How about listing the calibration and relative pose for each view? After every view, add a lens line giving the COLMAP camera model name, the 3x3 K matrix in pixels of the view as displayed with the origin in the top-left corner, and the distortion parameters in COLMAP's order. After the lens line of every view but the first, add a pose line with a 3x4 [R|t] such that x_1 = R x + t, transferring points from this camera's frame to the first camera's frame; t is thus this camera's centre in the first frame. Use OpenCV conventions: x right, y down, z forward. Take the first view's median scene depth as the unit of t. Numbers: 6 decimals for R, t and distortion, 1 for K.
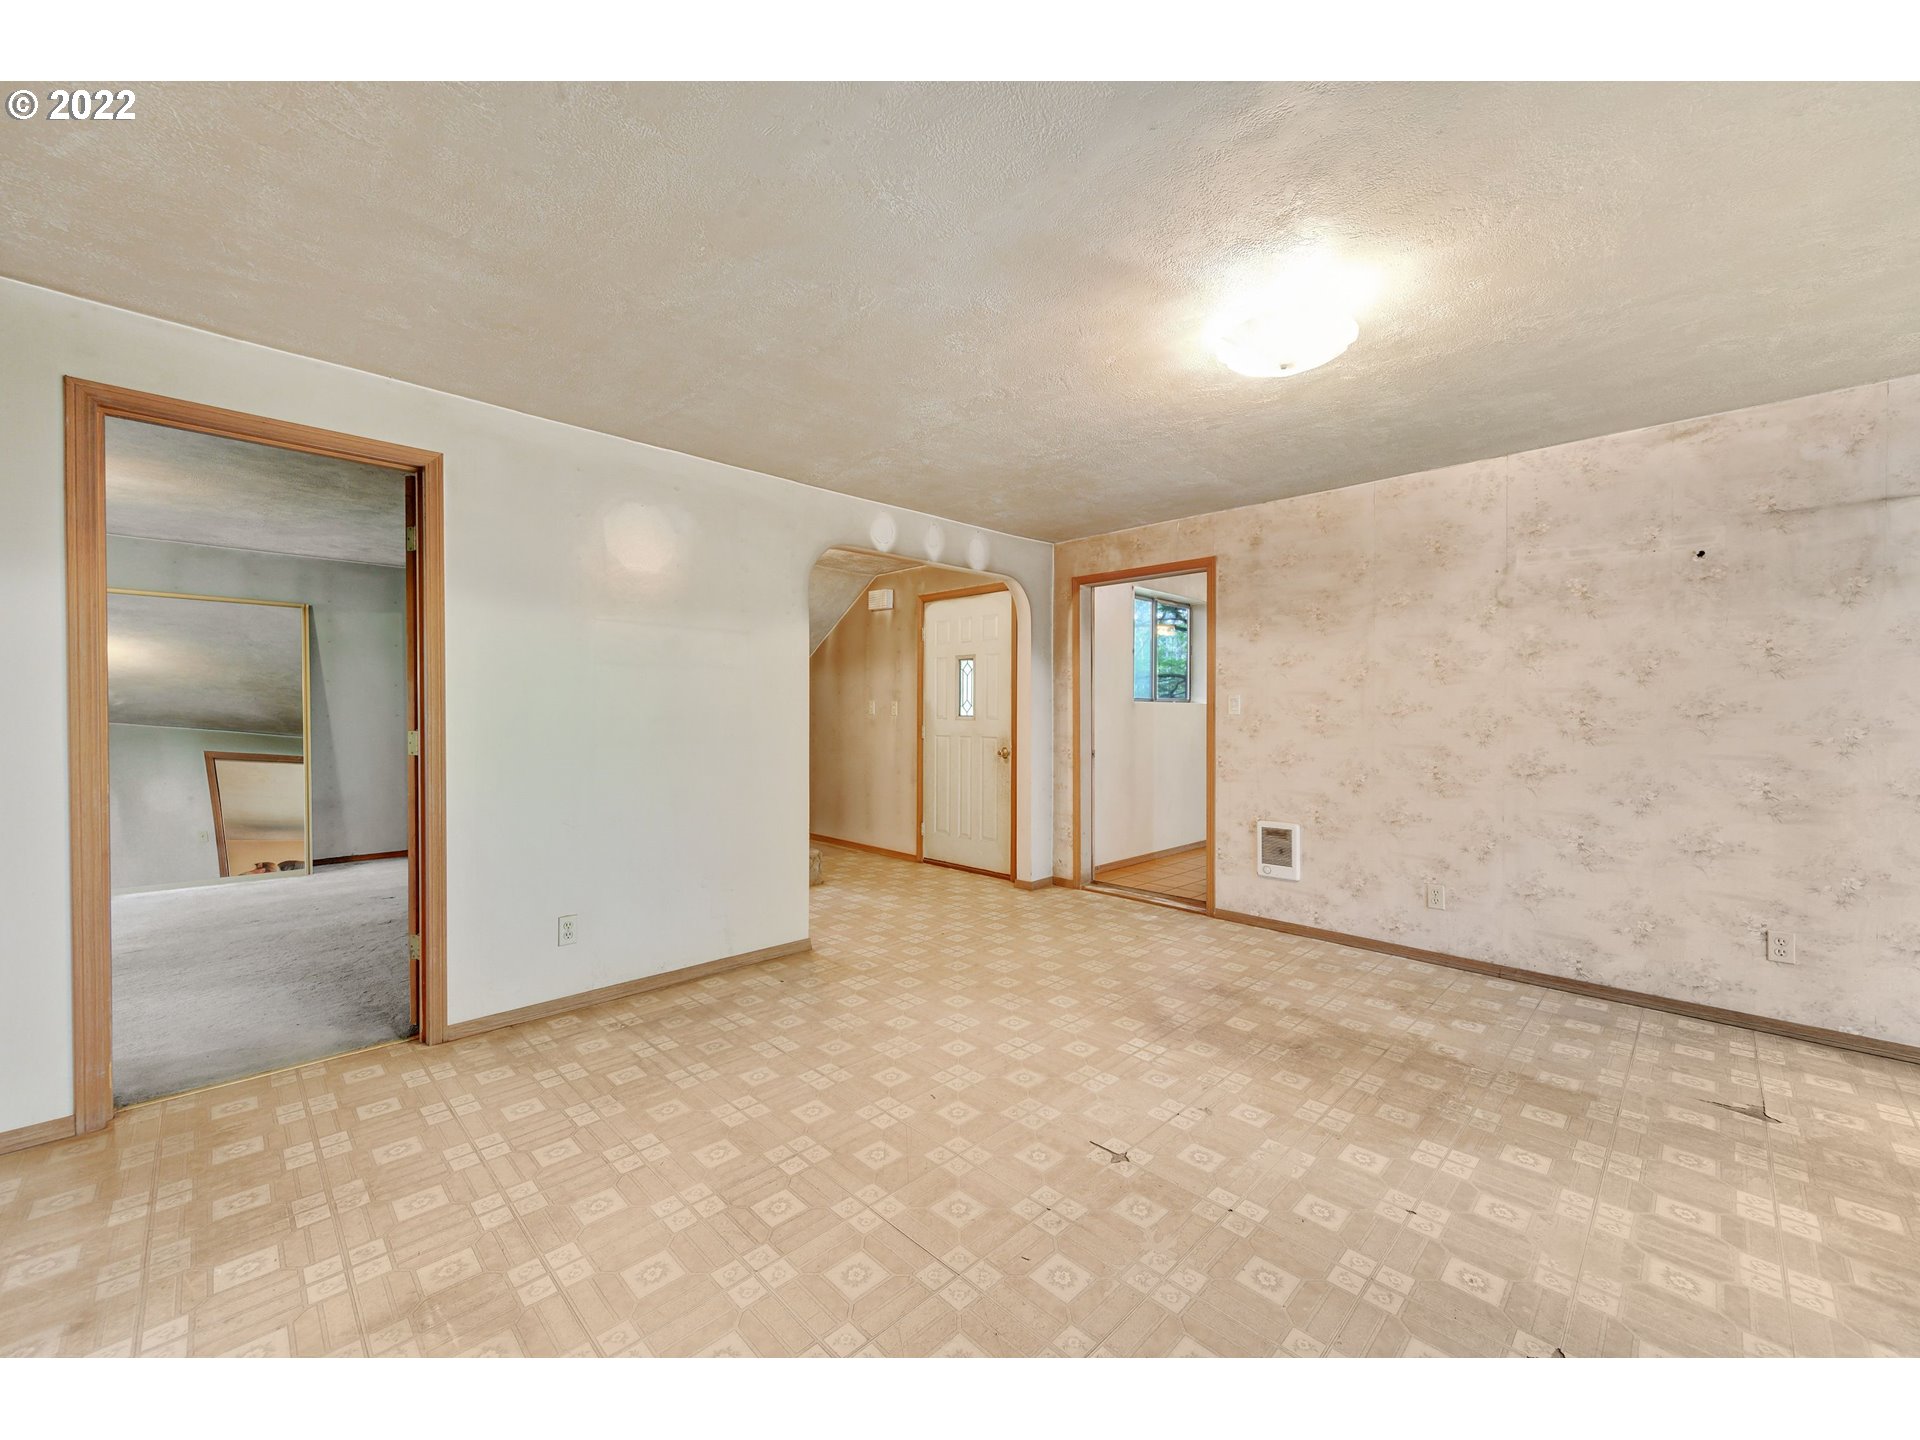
lens RADIAL K [[758.4, 0, 949.6], [0, 758.4, 723.8], [0, 0, 1]] dist [-0.003115, 0.000328]
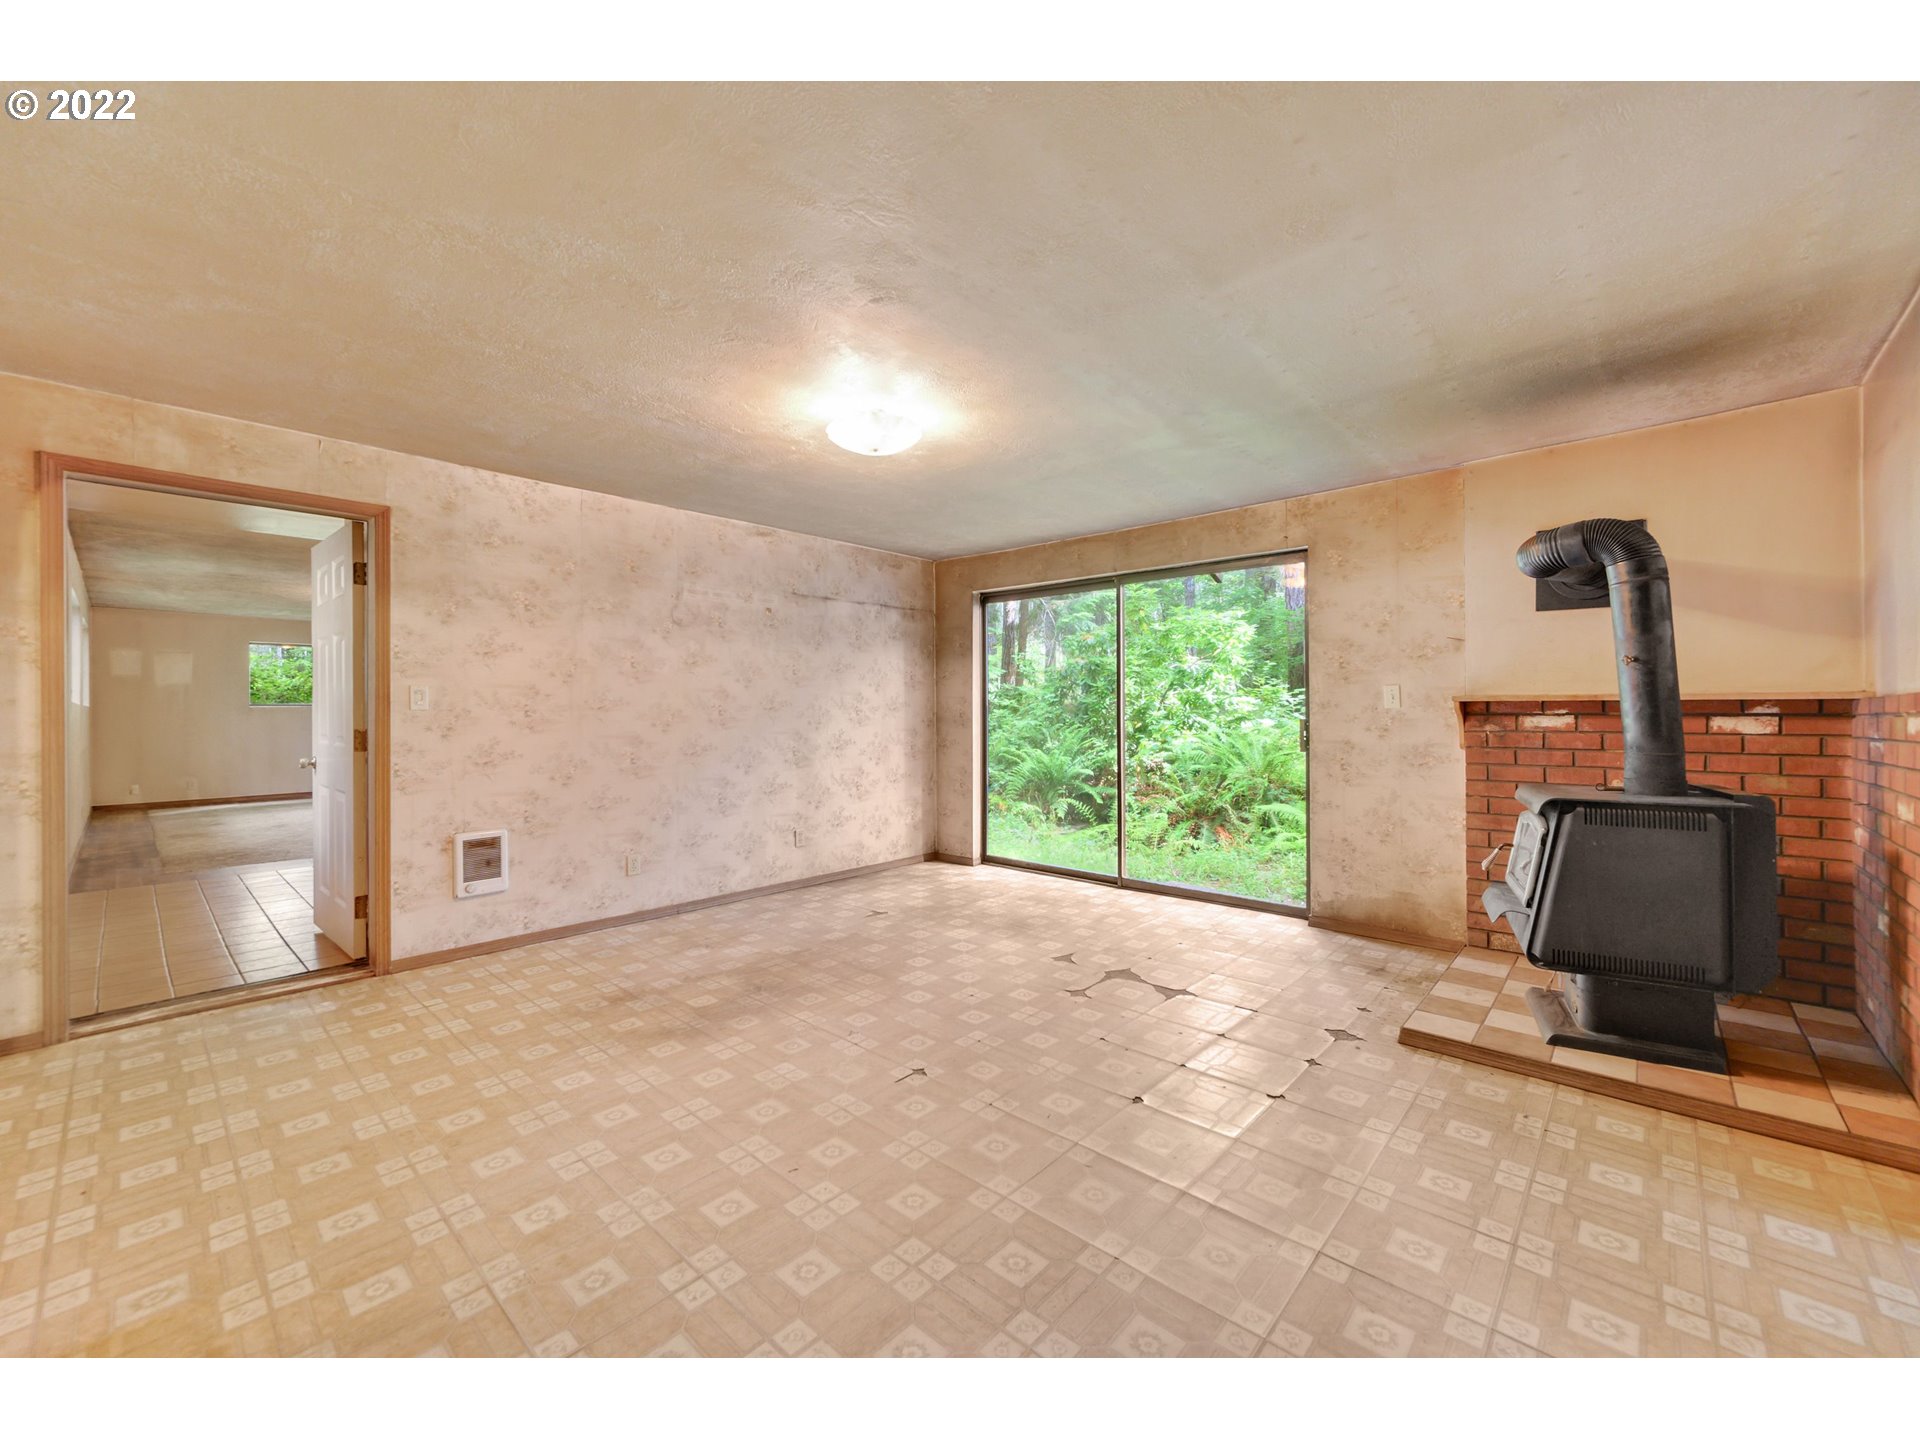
lens RADIAL K [[758.4, 0, 966.2], [0, 758.4, 704.4], [0, 0, 1]] dist [-0.003115, 0.000328]
pose [[-0.060146, 0.005800, 0.998173, -0.602485], [0.021790, 0.999752, -0.004496, -0.002438], [-0.997952, 0.021479, -0.060257, 0.602122]]
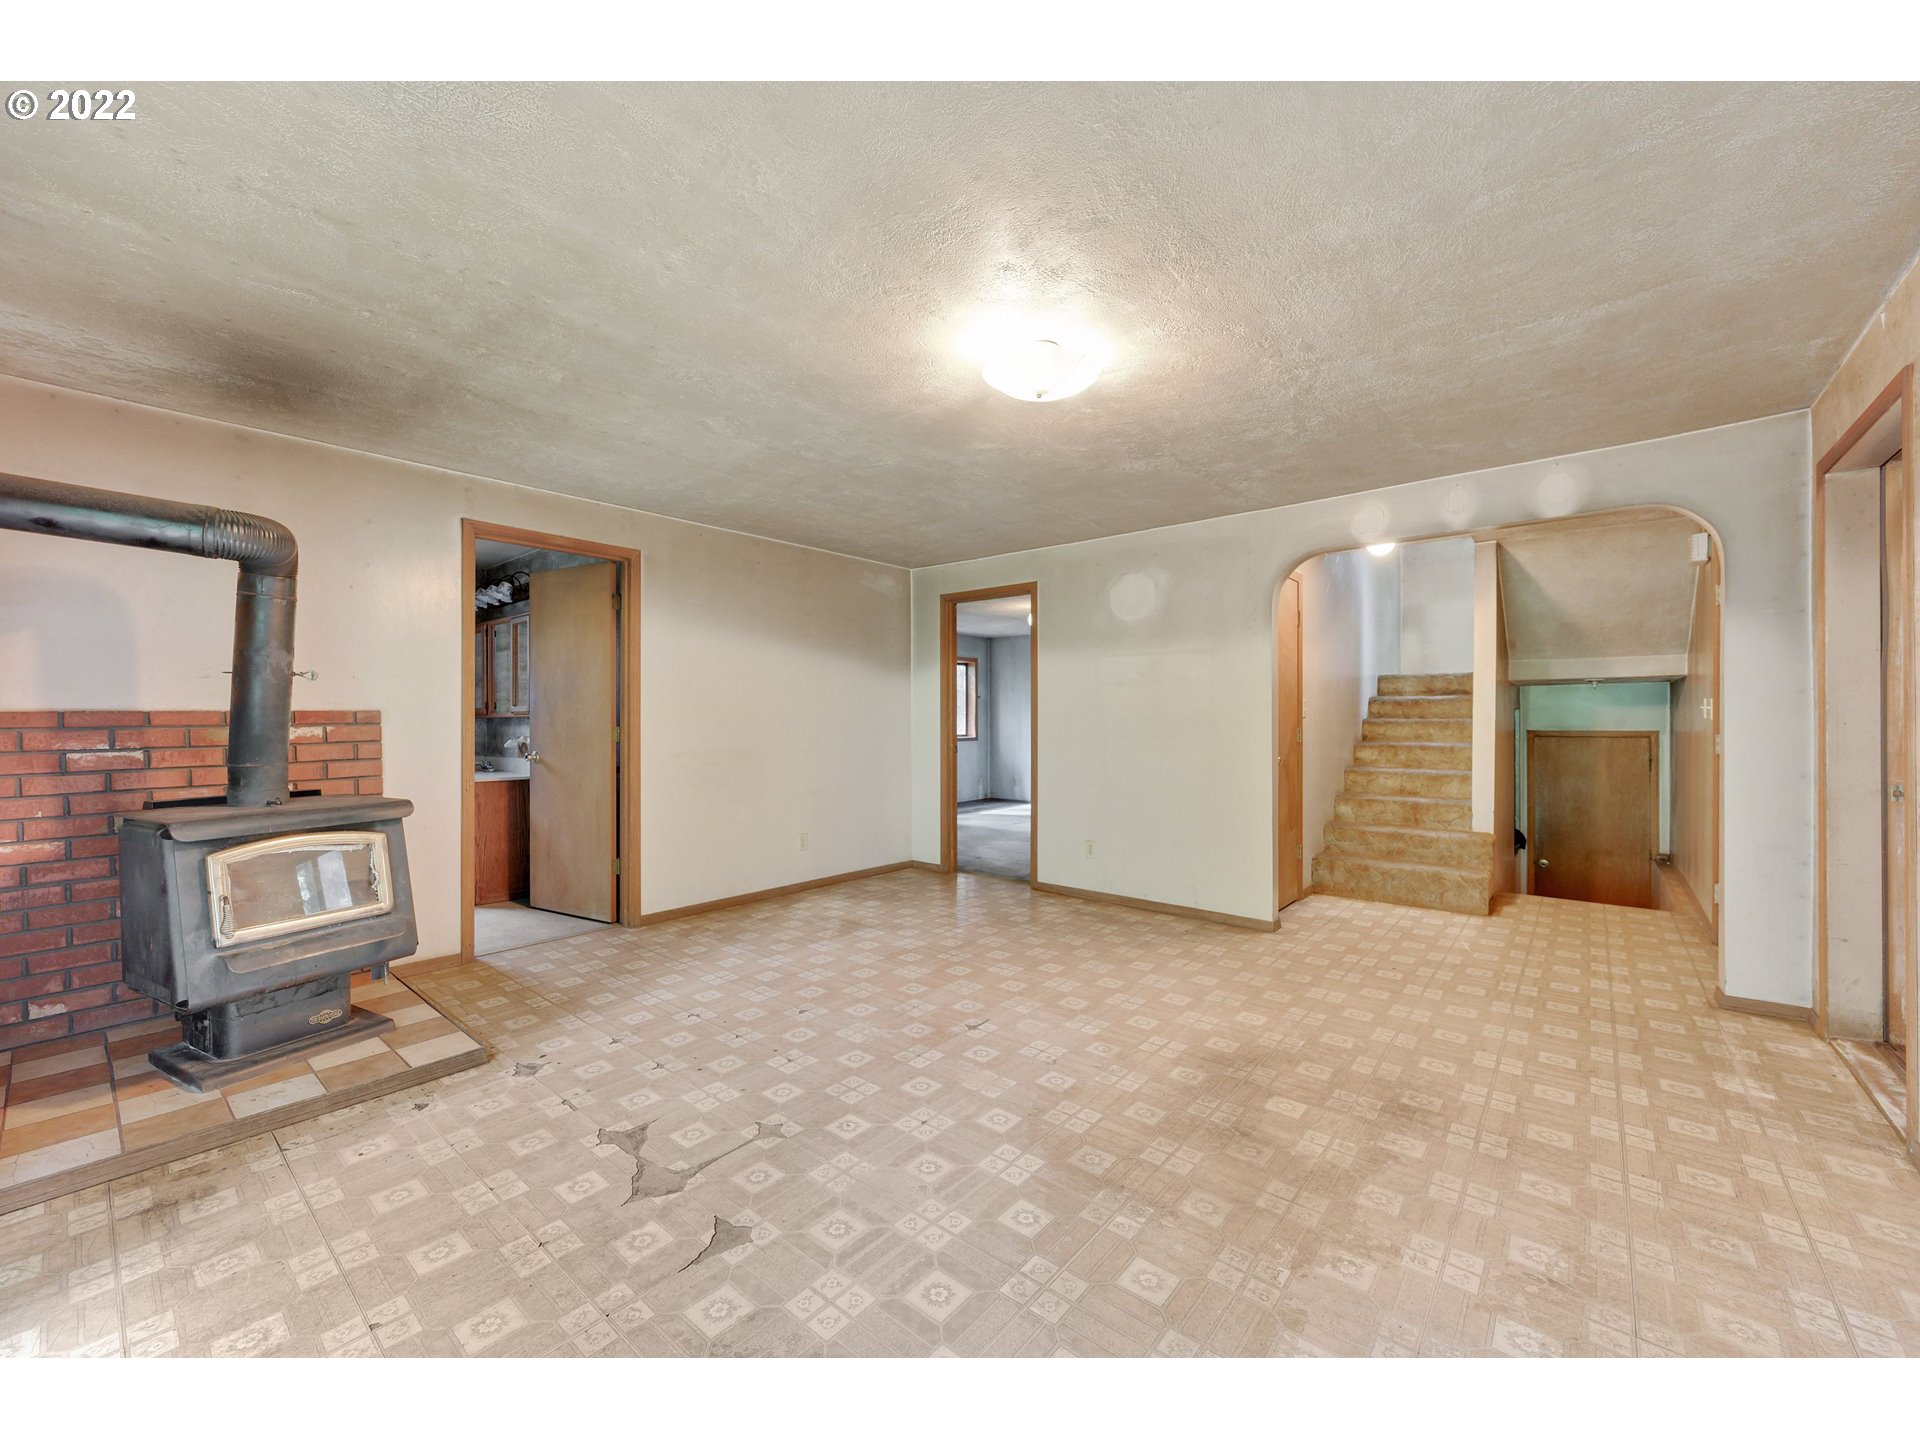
lens RADIAL K [[758.4, 0, 949.9], [0, 758.4, 724.5], [0, 0, 1]] dist [-0.003115, 0.000328]
pose [[0.082221, 0.003521, -0.996608, 0.992475], [-0.016013, 0.999869, 0.002212, 0.004476], [0.996486, 0.015776, 0.082266, 0.509517]]
